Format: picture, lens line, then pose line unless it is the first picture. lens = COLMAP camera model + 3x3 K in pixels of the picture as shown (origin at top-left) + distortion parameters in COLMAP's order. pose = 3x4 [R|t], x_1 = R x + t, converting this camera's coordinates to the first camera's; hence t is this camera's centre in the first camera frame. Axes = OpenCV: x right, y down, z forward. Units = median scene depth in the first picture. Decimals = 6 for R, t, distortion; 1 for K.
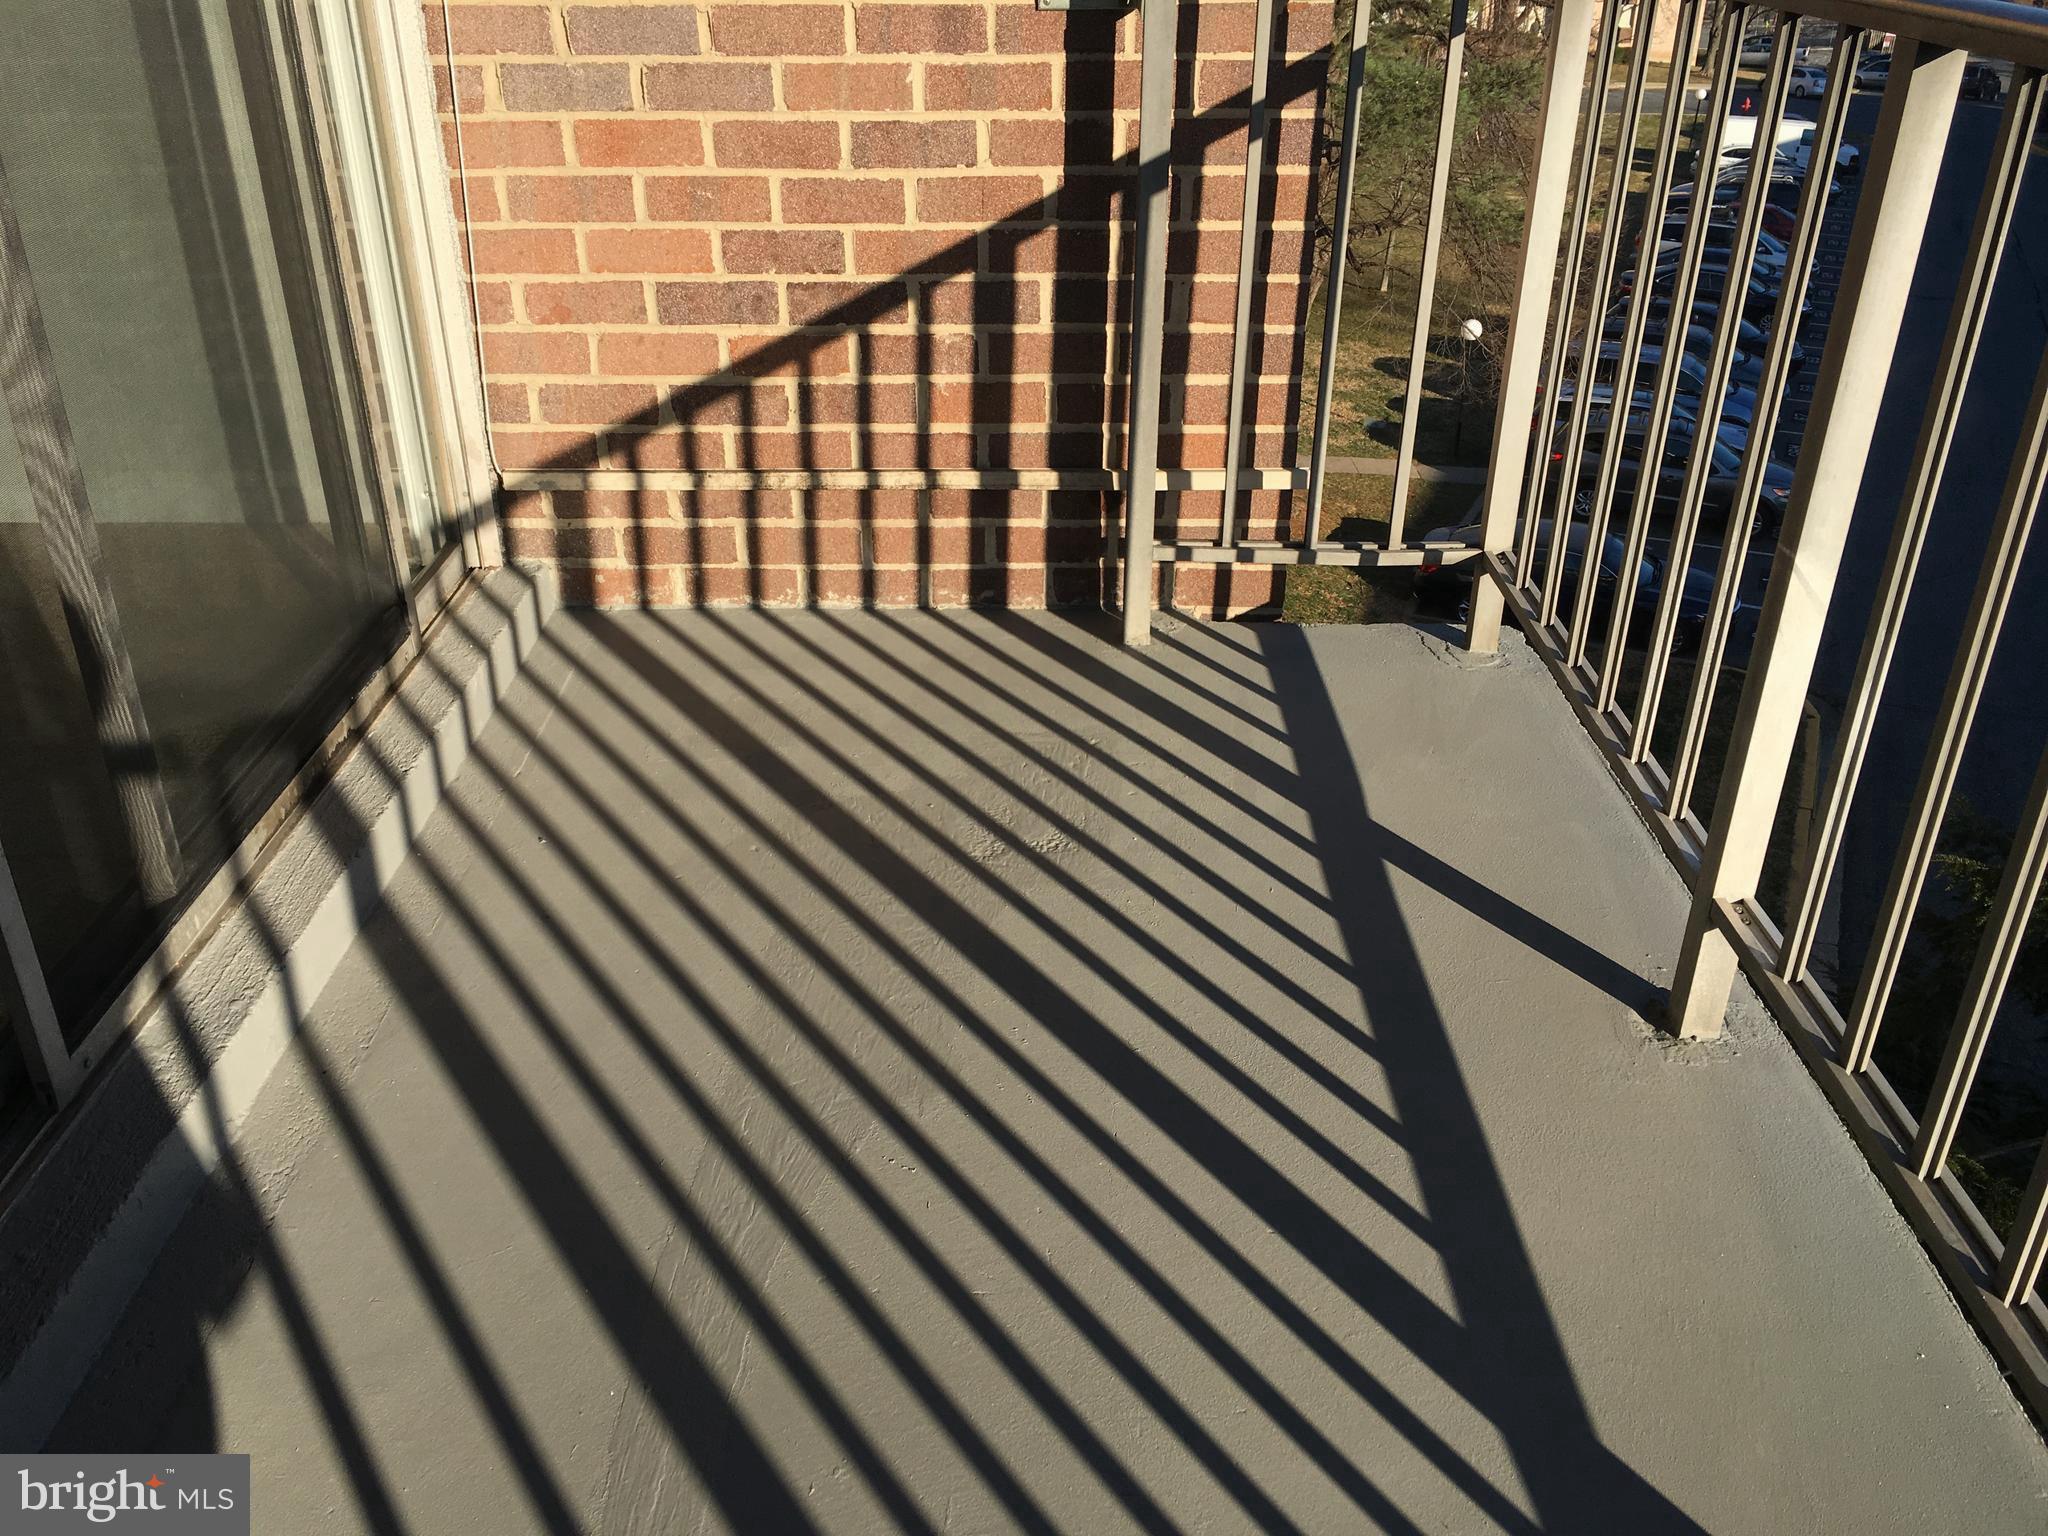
lens RADIAL K [[1757.3, 0, 1014.5], [0, 1757.3, 787.3], [0, 0, 1]] dist [0.077631, -0.114383]
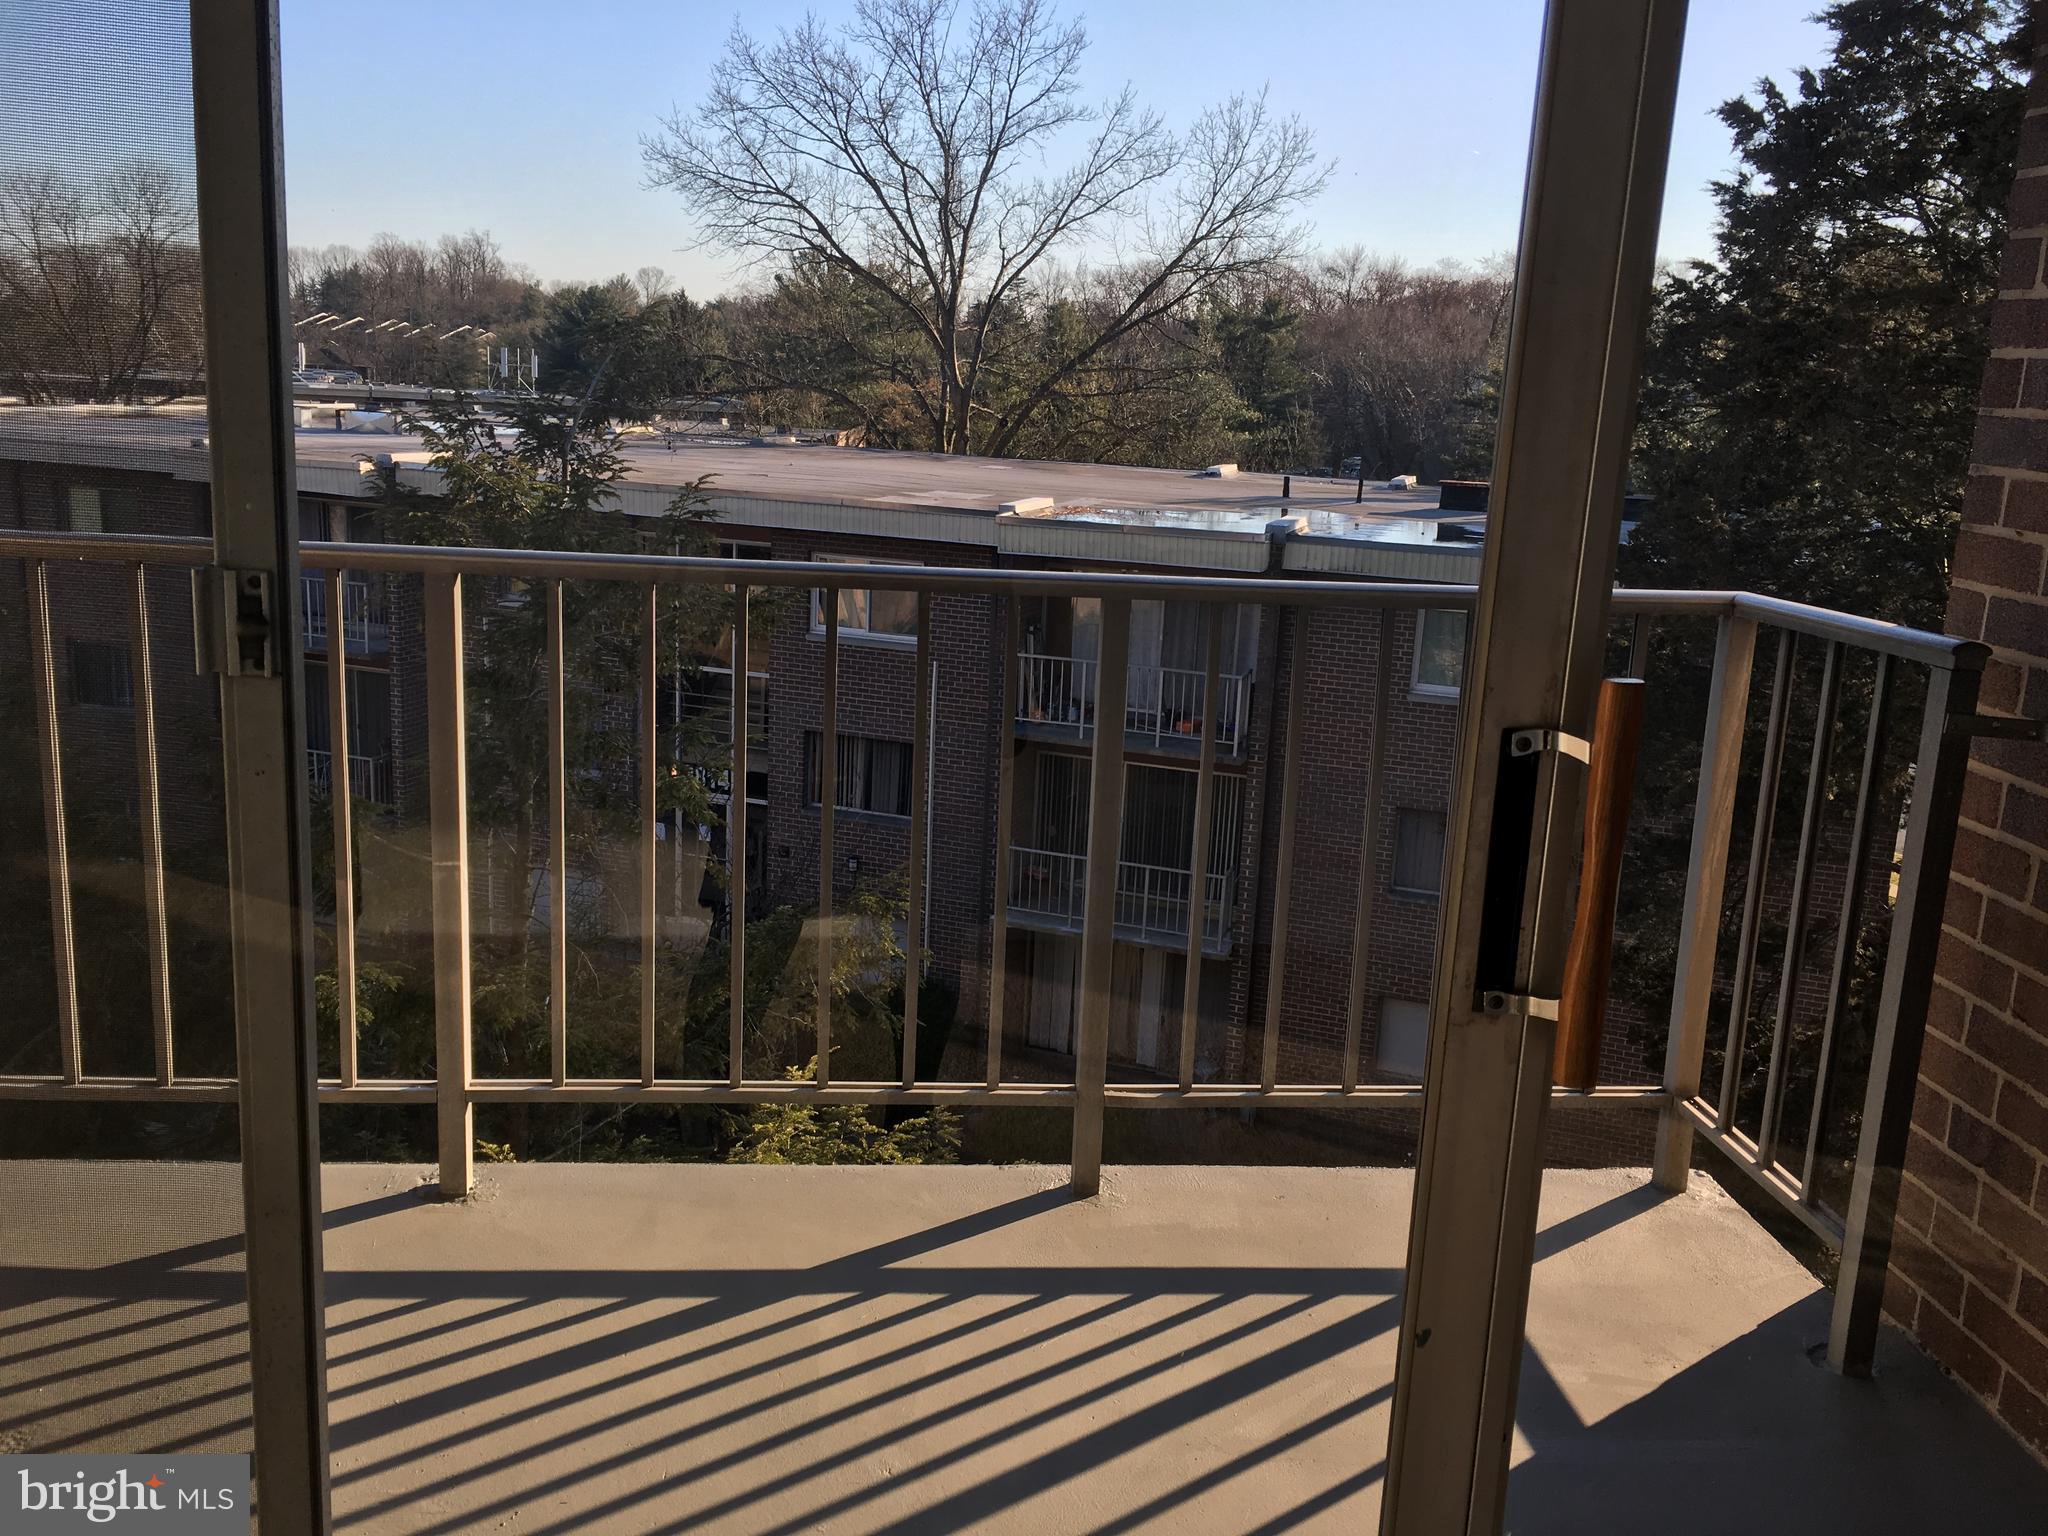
lens RADIAL K [[1757.3, 0, 1015.9], [0, 1757.3, 752.0], [0, 0, 1]] dist [0.077631, -0.114383]
pose [[-0.065524, -0.230482, 0.970868, -0.768335], [0.421357, 0.875570, 0.236296, -0.442075], [-0.904525, 0.424565, 0.039744, 0.577690]]
